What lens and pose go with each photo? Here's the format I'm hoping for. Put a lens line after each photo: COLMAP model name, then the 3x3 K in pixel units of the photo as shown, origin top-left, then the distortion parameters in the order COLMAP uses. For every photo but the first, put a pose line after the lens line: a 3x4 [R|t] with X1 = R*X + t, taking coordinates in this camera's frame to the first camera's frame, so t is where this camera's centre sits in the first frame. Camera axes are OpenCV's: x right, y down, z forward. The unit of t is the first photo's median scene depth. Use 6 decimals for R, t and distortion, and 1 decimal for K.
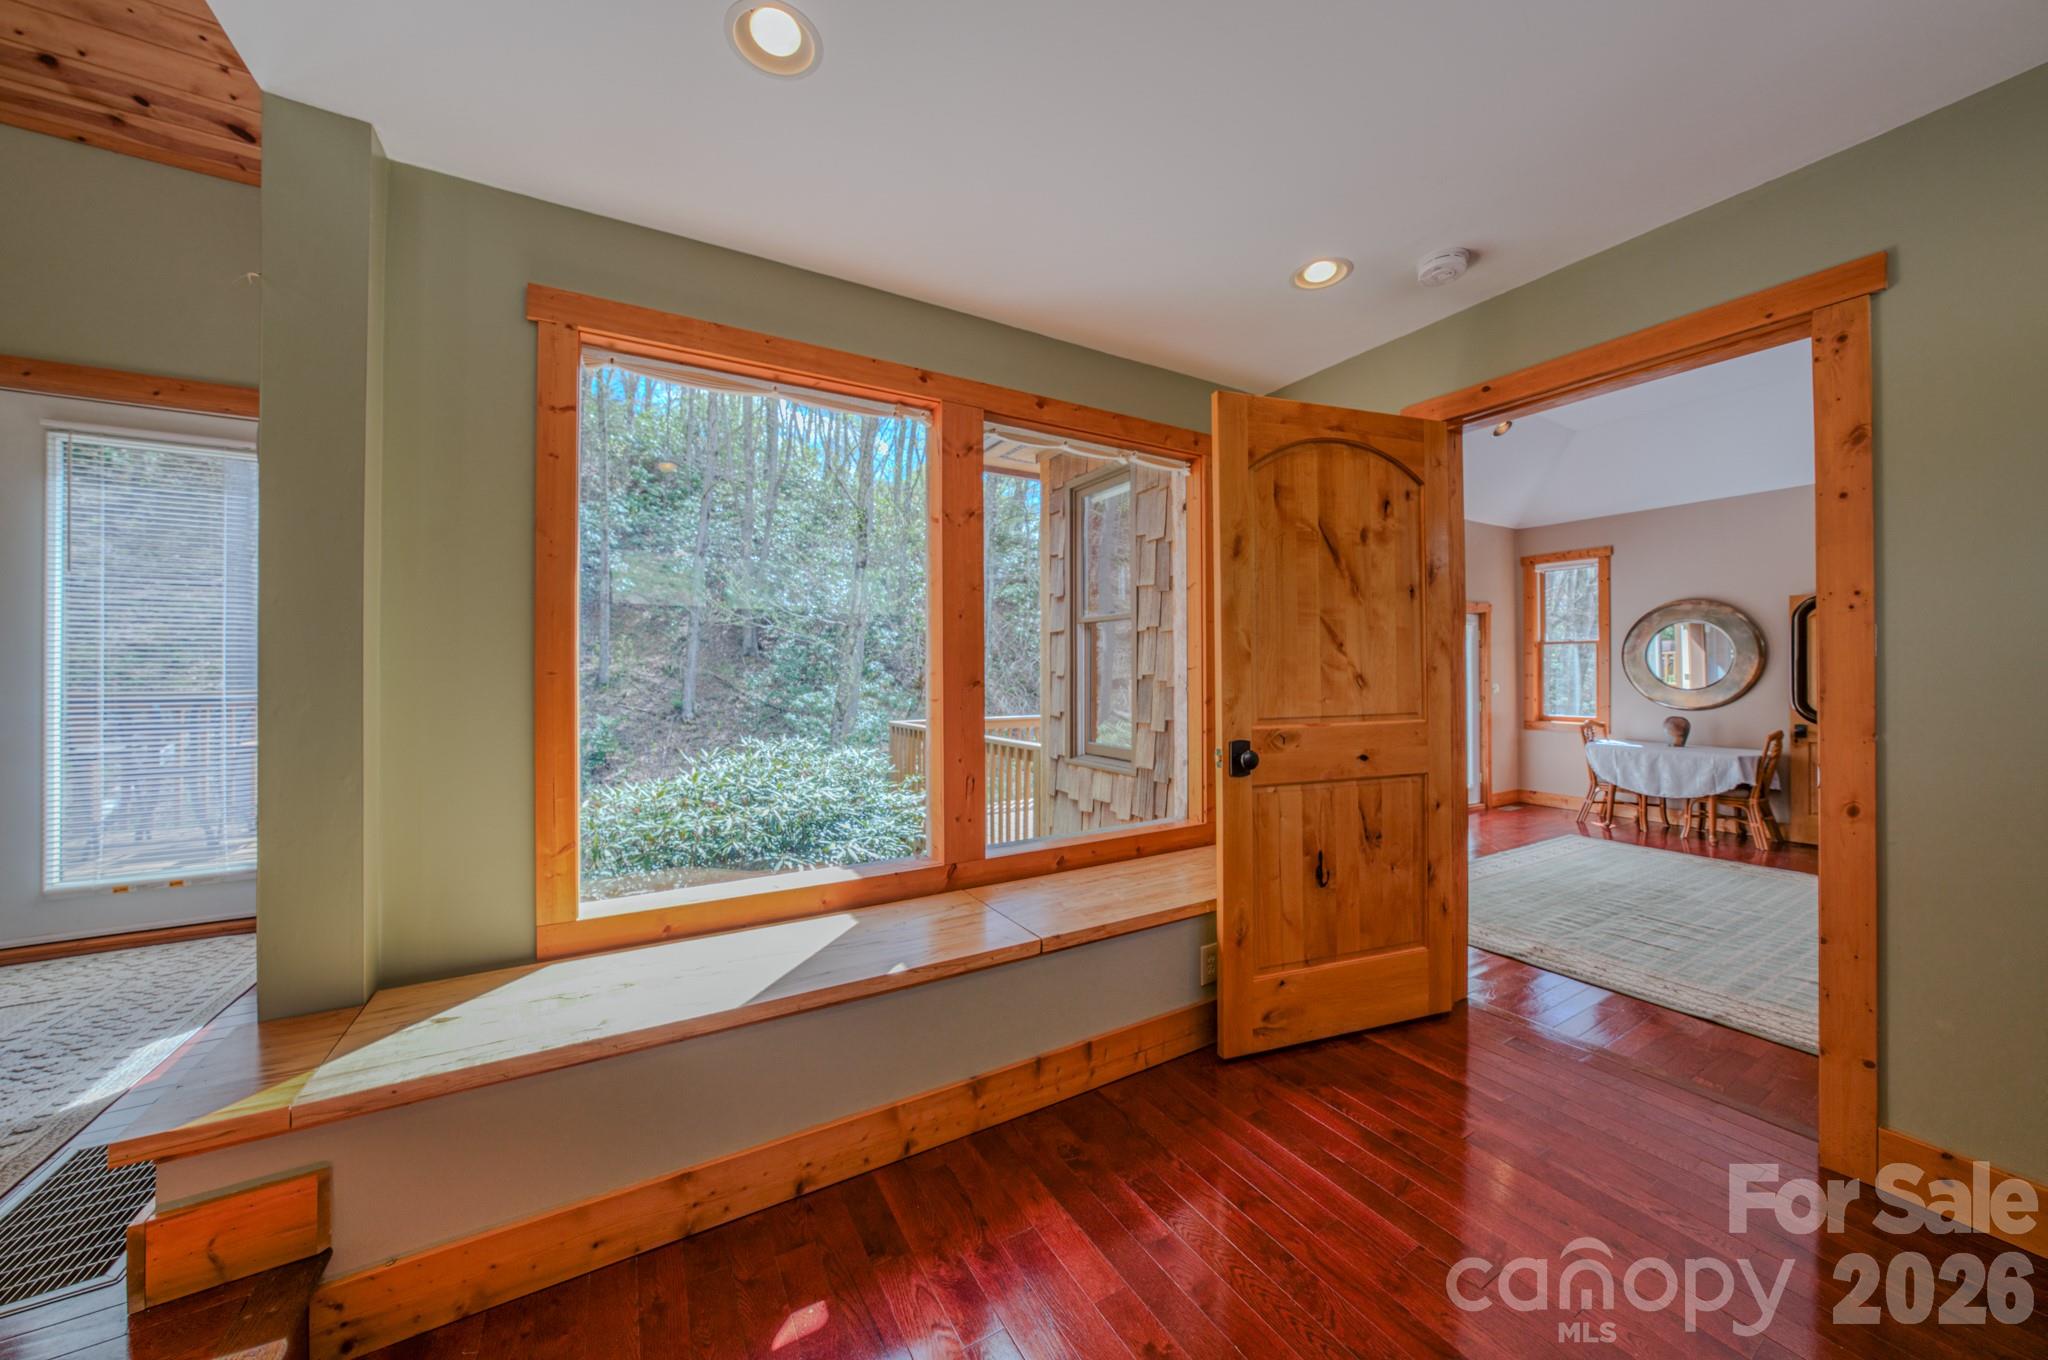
lens RADIAL K [[702.9, 0, 1024.5], [0, 702.9, 669.5], [0, 0, 1]] dist [-0.012461, -0.000007]
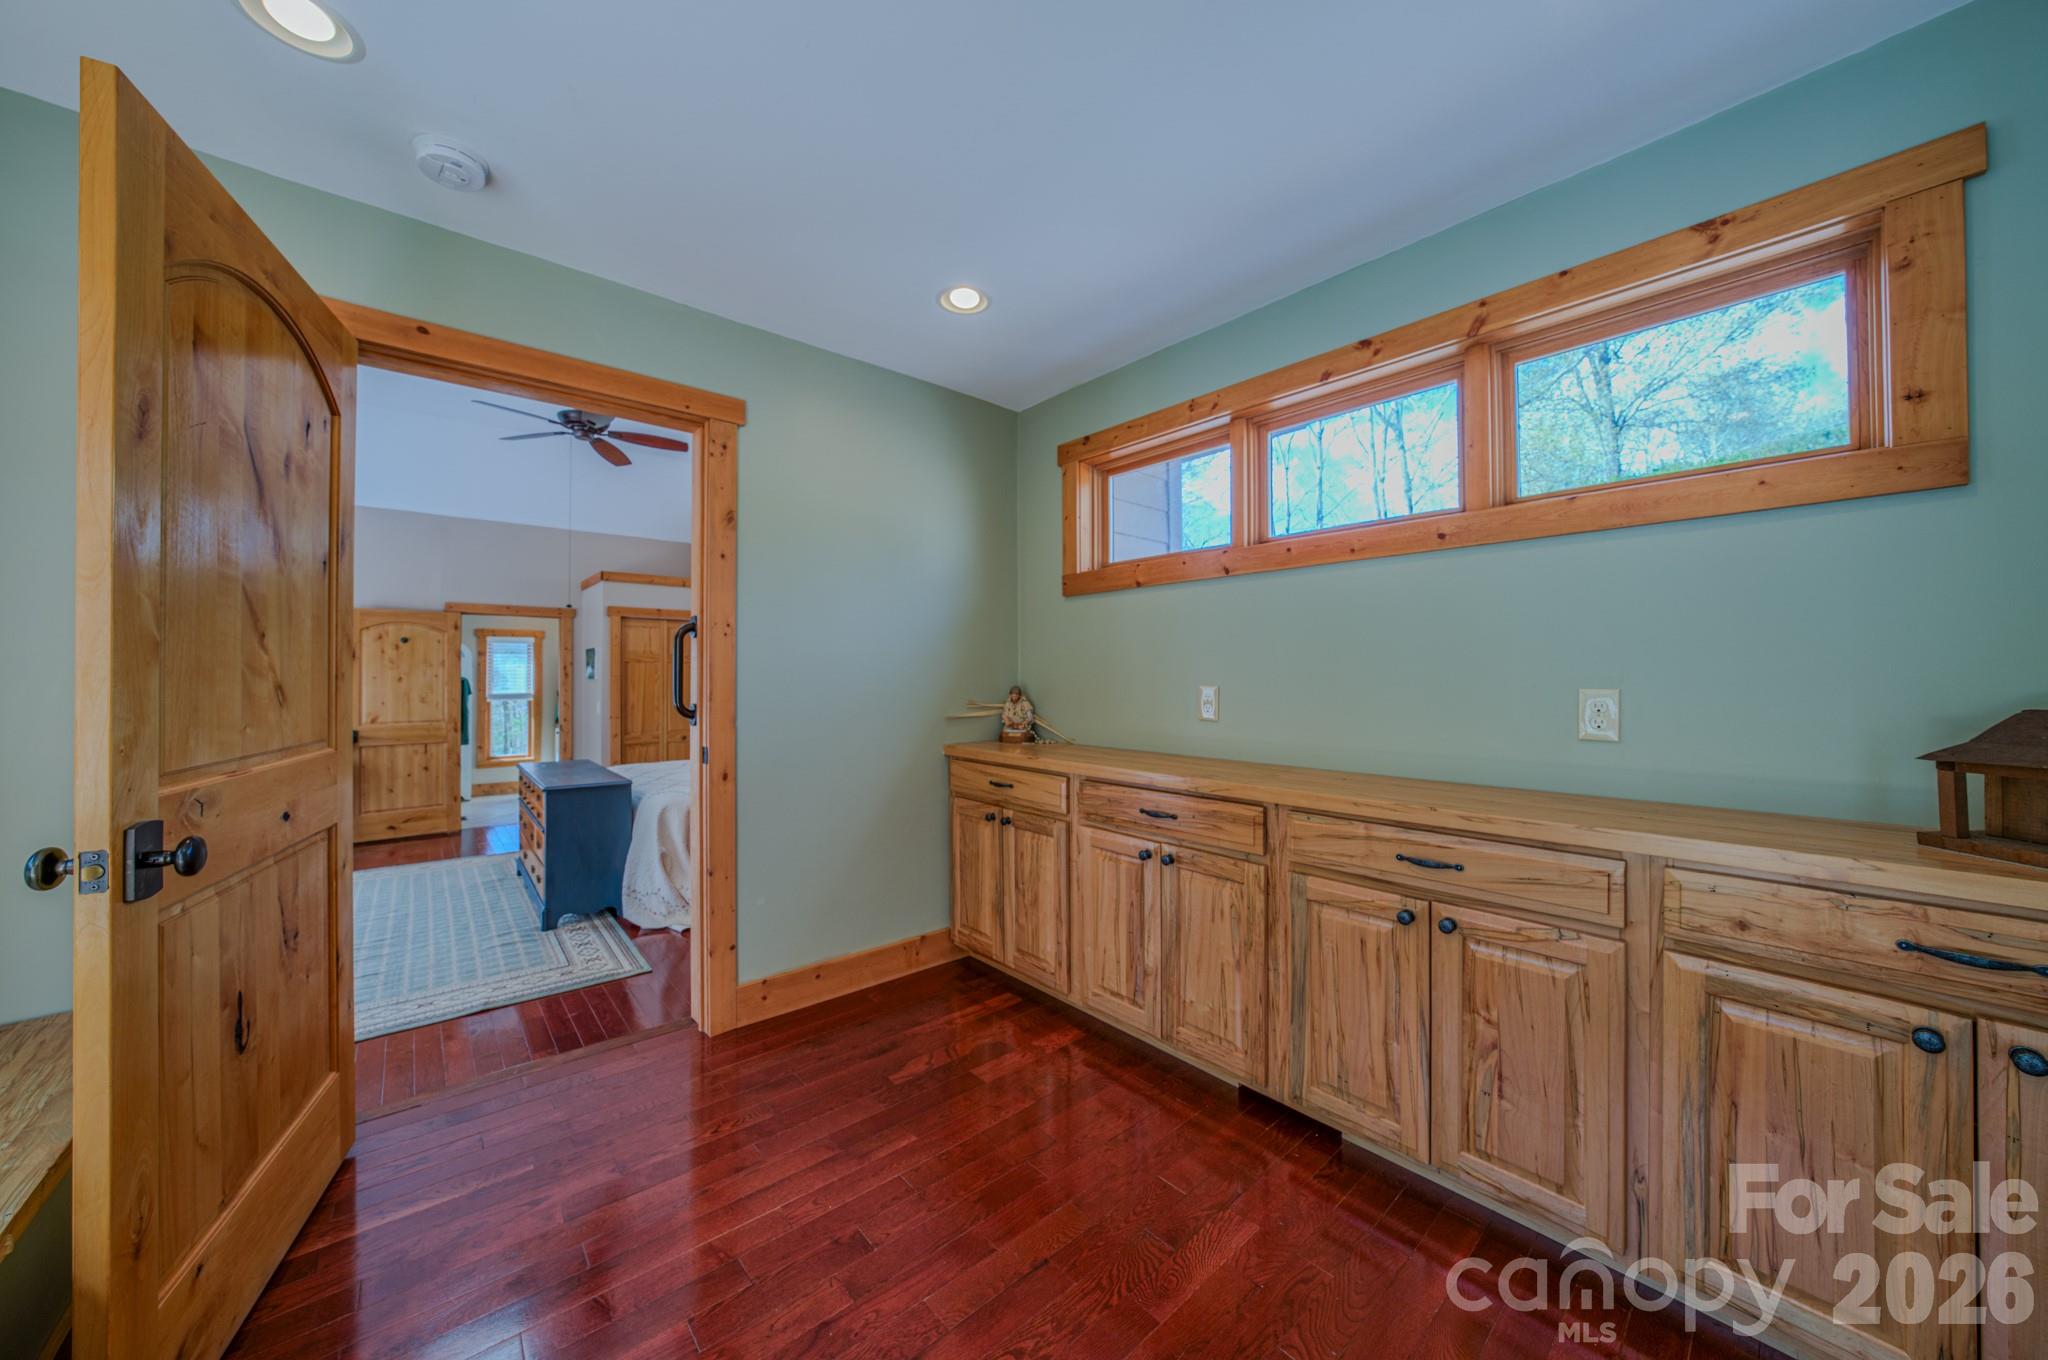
lens RADIAL K [[702.9, 0, 1024.6], [0, 702.9, 669.9], [0, 0, 1]] dist [-0.012461, -0.000007]
pose [[-0.183930, 0.012890, 0.982855, -0.253206], [-0.001715, 0.999908, -0.013434, 0.001211], [-0.982938, -0.004157, -0.183891, 0.466180]]
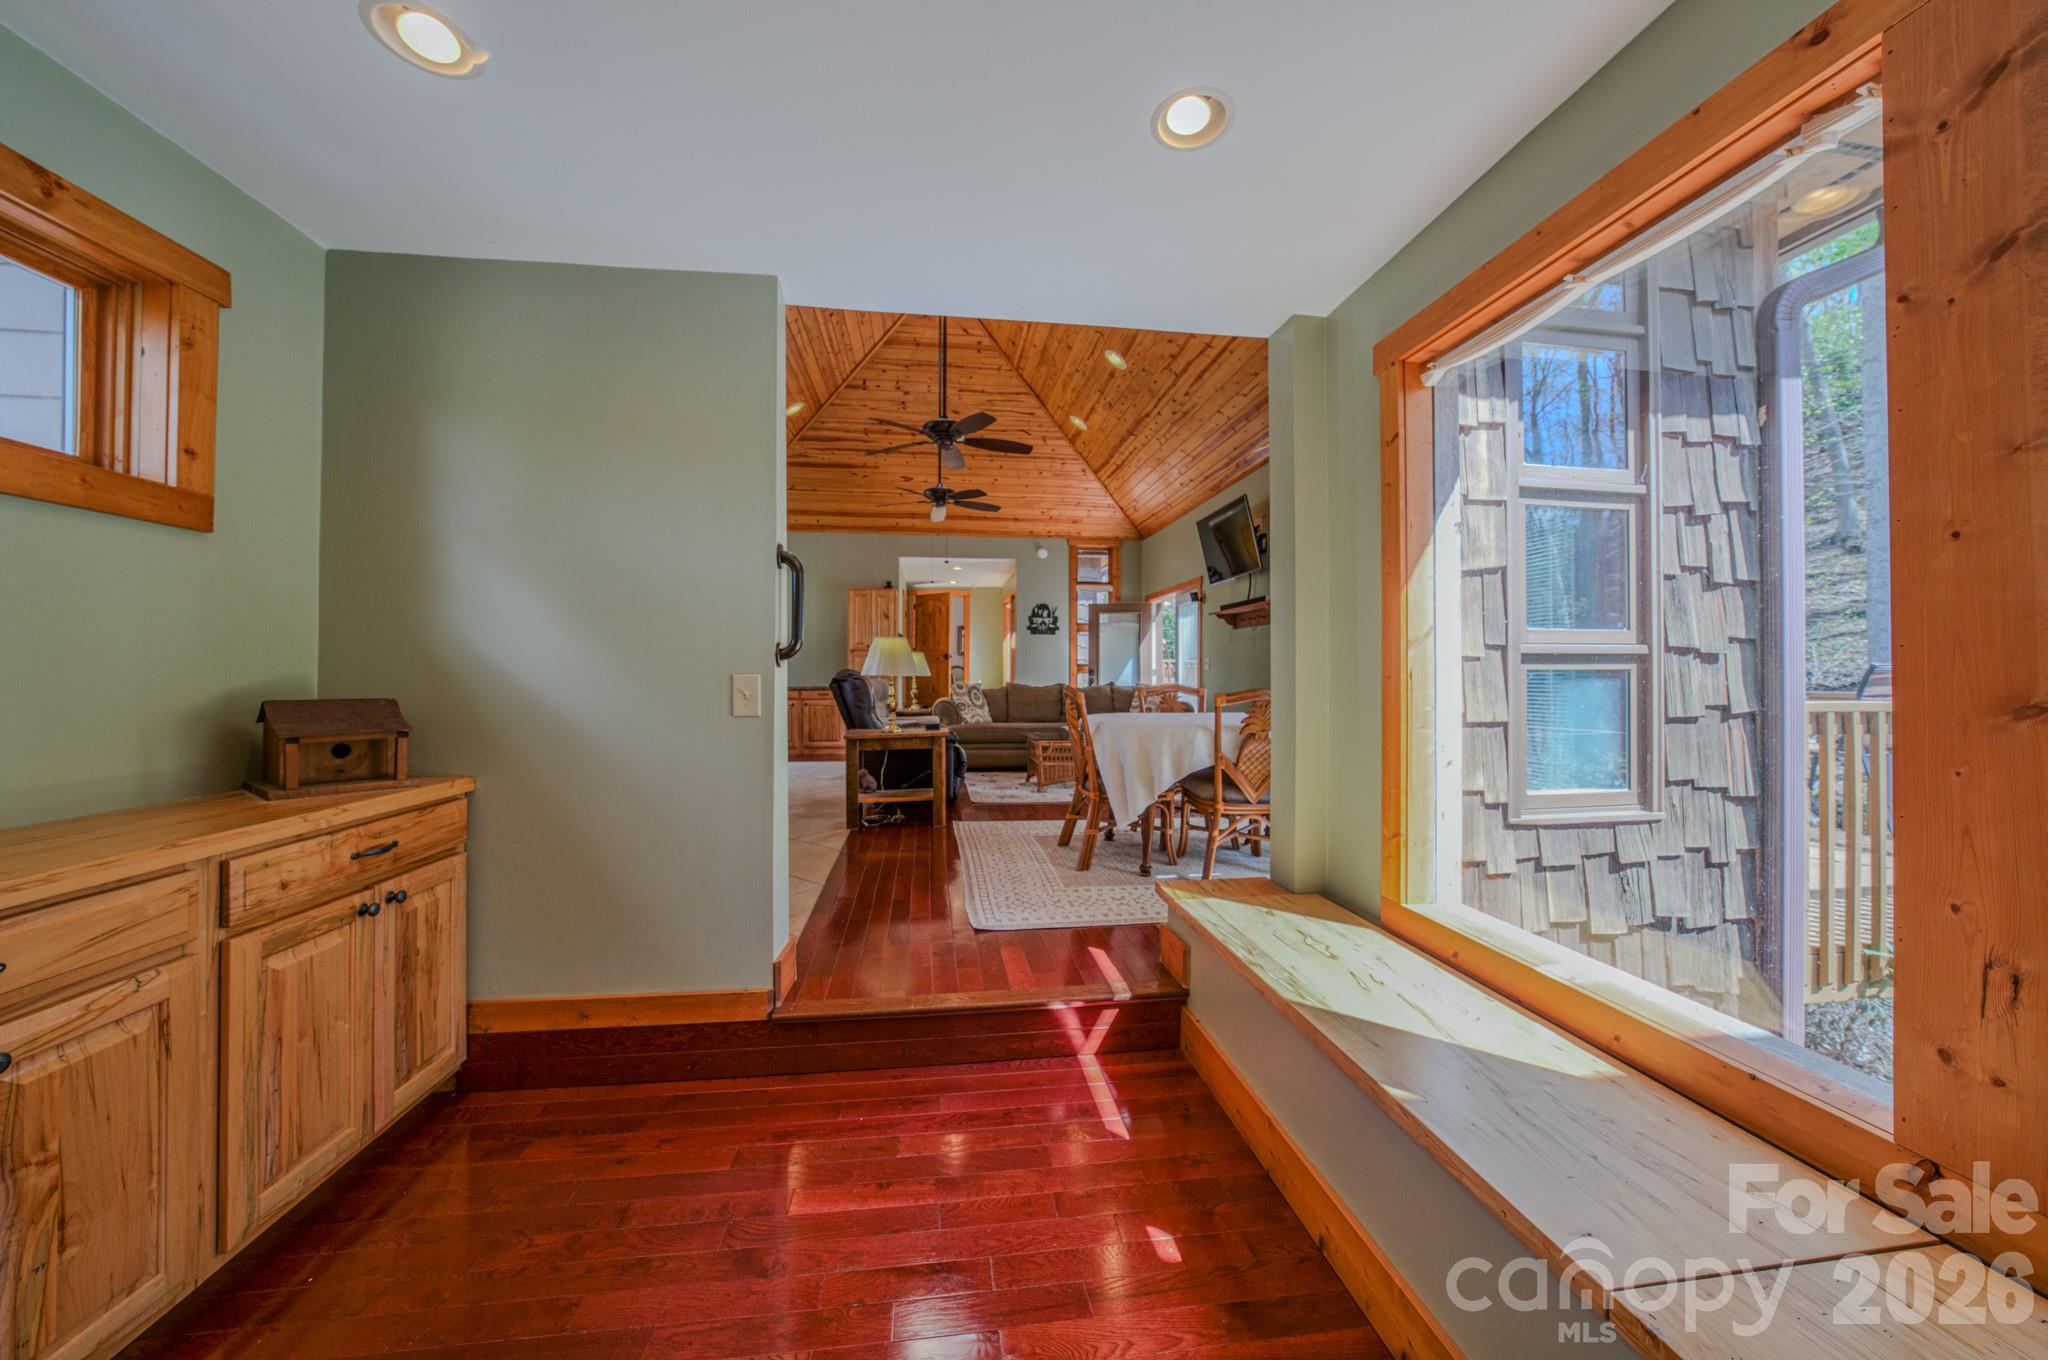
lens RADIAL K [[702.9, 0, 1030.9], [0, 702.9, 678.0], [0, 0, 1]] dist [-0.012461, -0.000007]
pose [[-0.375891, 0.003911, -0.926656, 0.466275], [0.004229, 0.999988, 0.002505, -0.000637], [0.926654, -0.002977, -0.375903, 0.693351]]
